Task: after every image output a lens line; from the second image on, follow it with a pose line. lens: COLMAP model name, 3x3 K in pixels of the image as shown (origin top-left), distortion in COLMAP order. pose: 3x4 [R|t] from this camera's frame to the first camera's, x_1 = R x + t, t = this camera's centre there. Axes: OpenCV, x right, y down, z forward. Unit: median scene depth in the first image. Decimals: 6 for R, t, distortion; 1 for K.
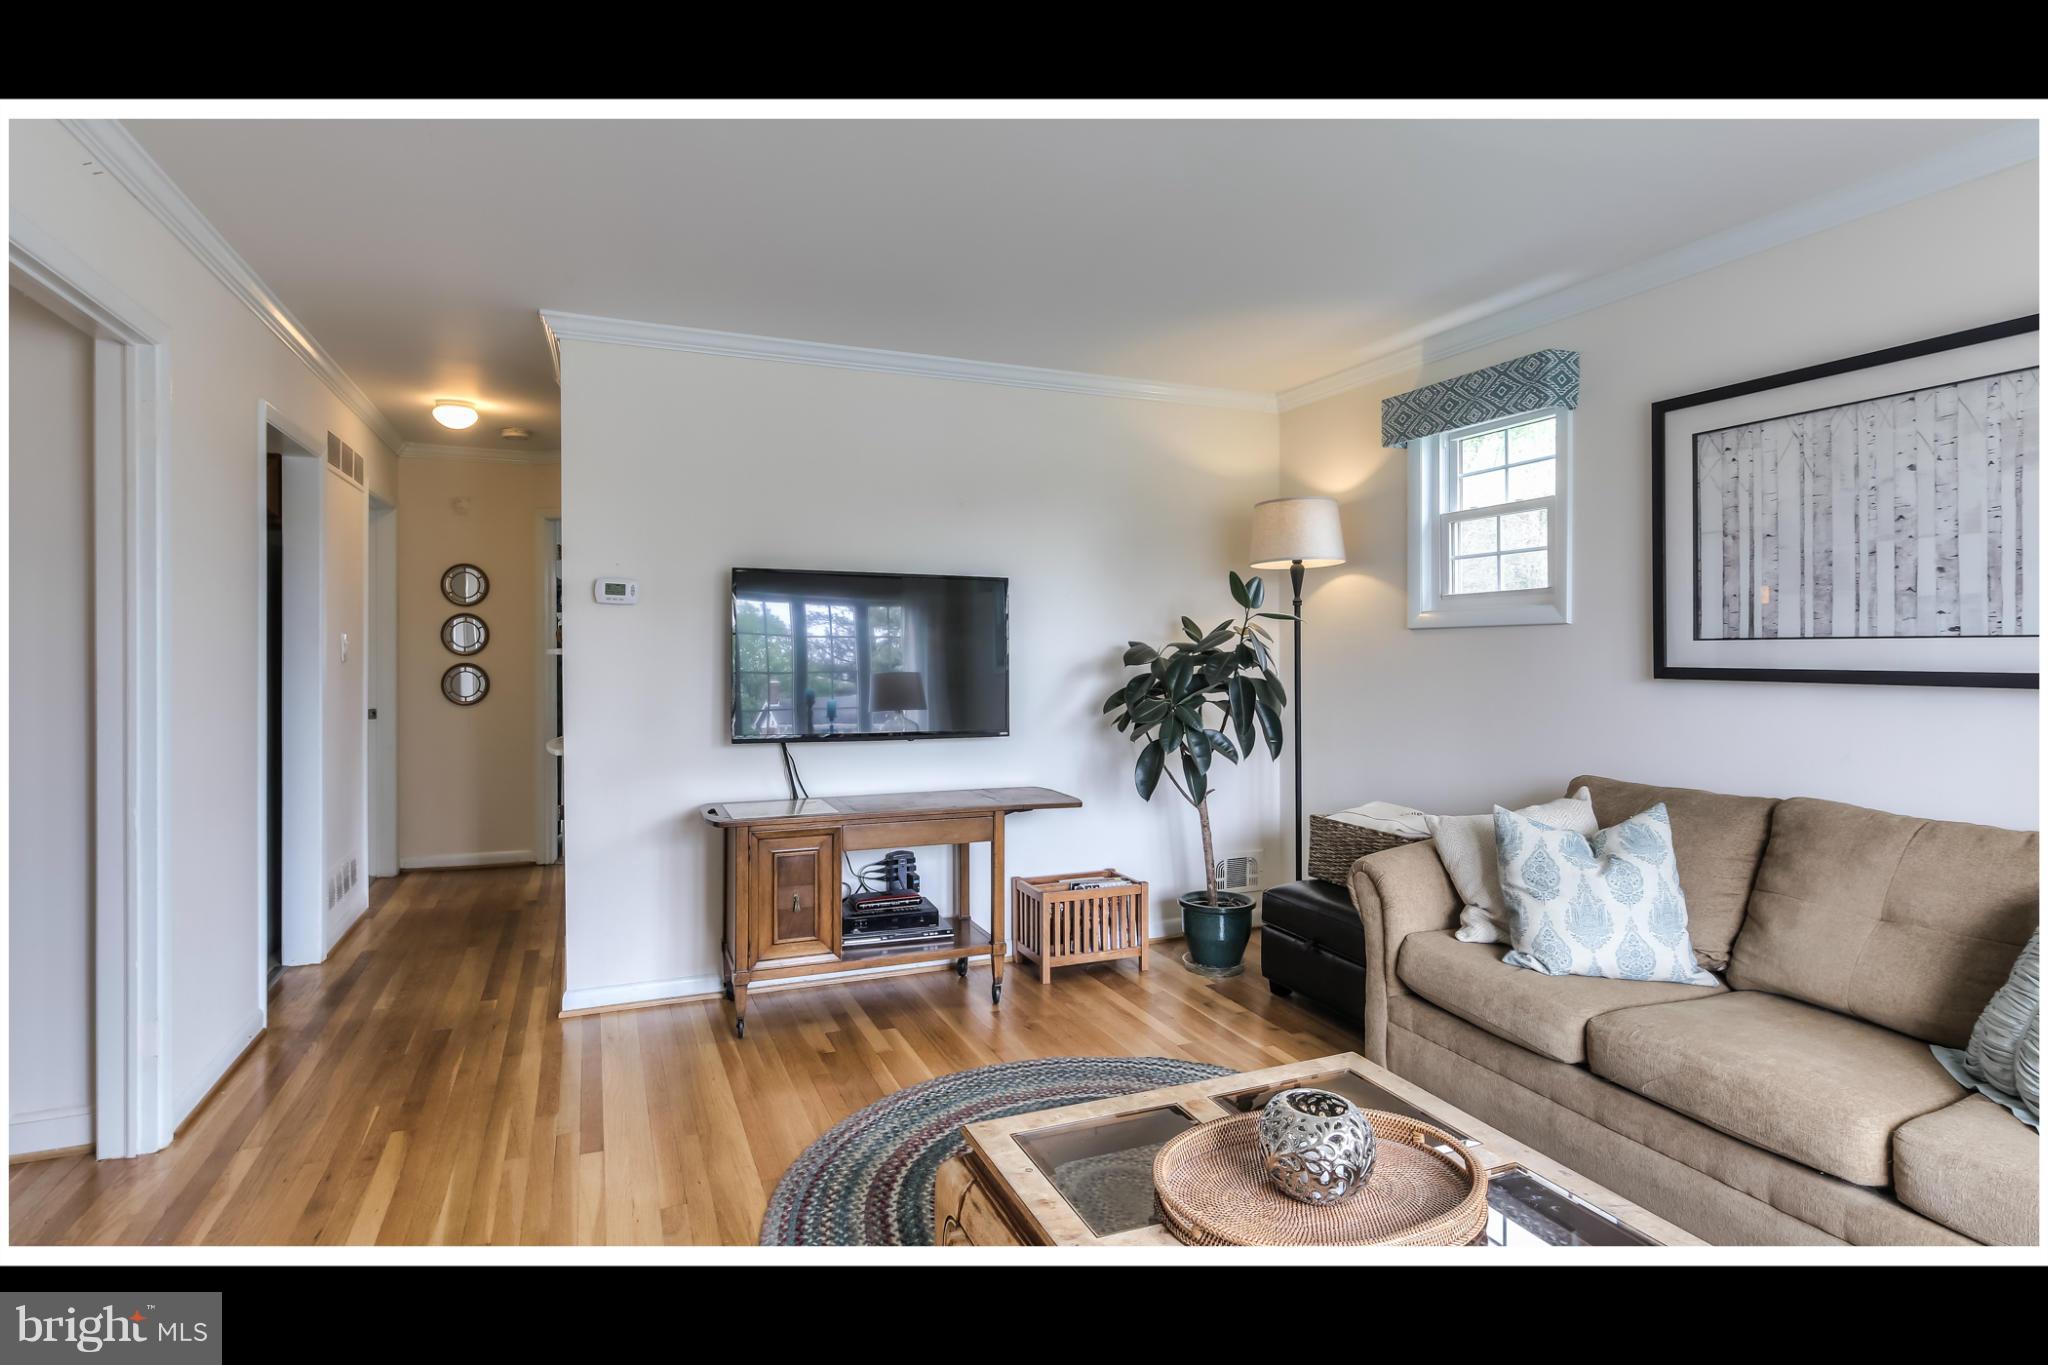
lens RADIAL K [[1026.5, 0, 1034.6], [0, 1026.5, 653.4], [0, 0, 1]] dist [0.009868, -0.000360]
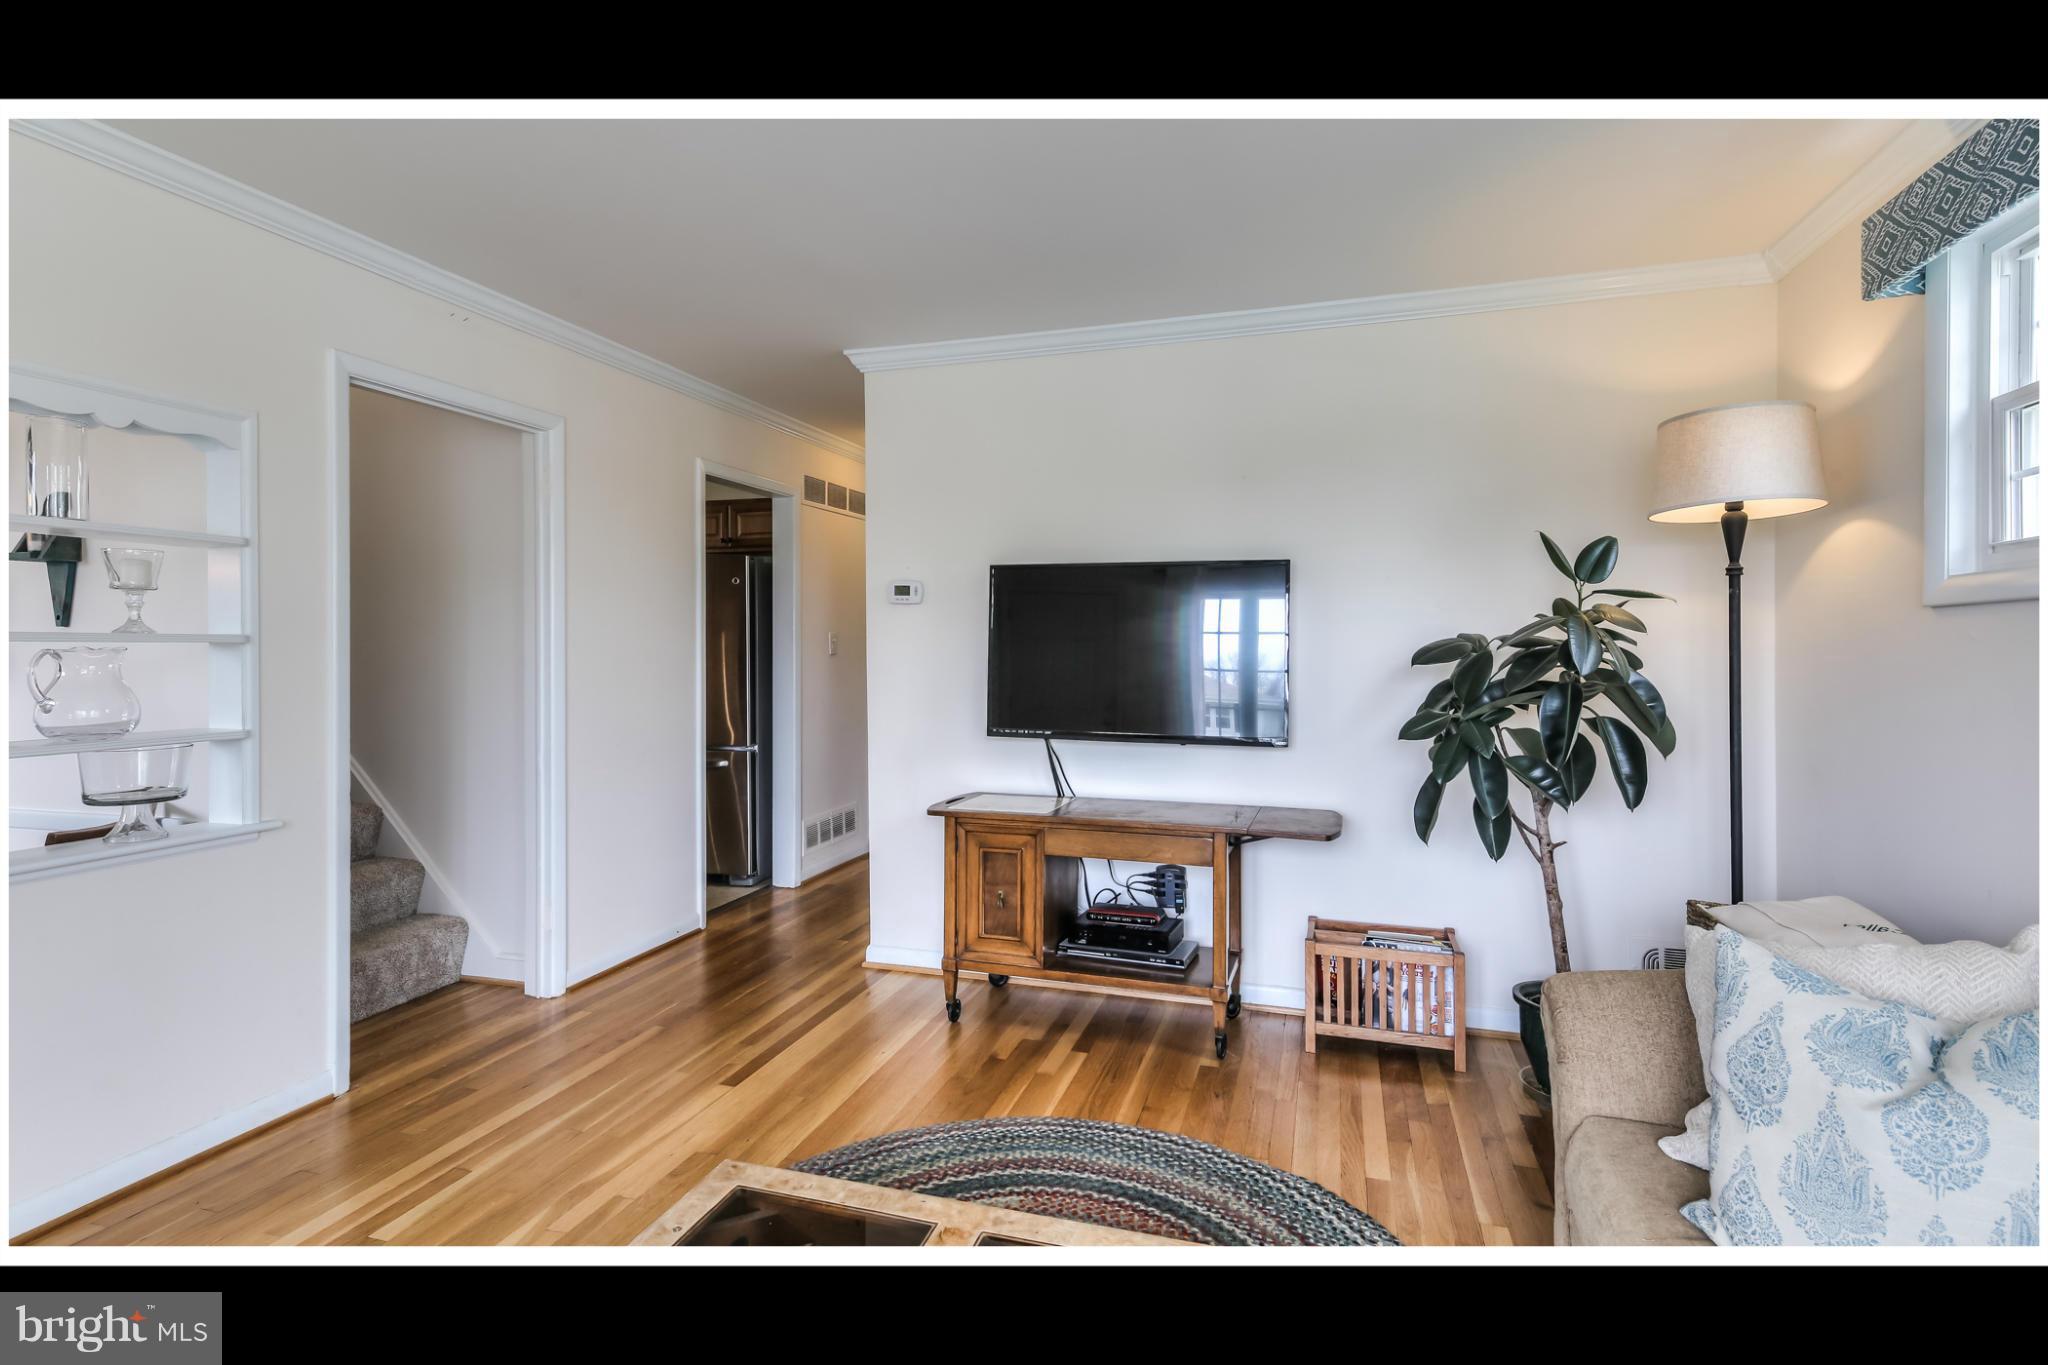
lens RADIAL K [[1000.6, 0, 1013.9], [0, 1000.6, 655.6], [0, 0, 1]] dist [0.024590, -0.000752]
pose [[0.761810, 0.005728, -0.647775, 0.480519], [-0.002086, 0.999977, 0.006388, 0.000921], [0.647797, -0.003516, 0.761805, 0.325307]]
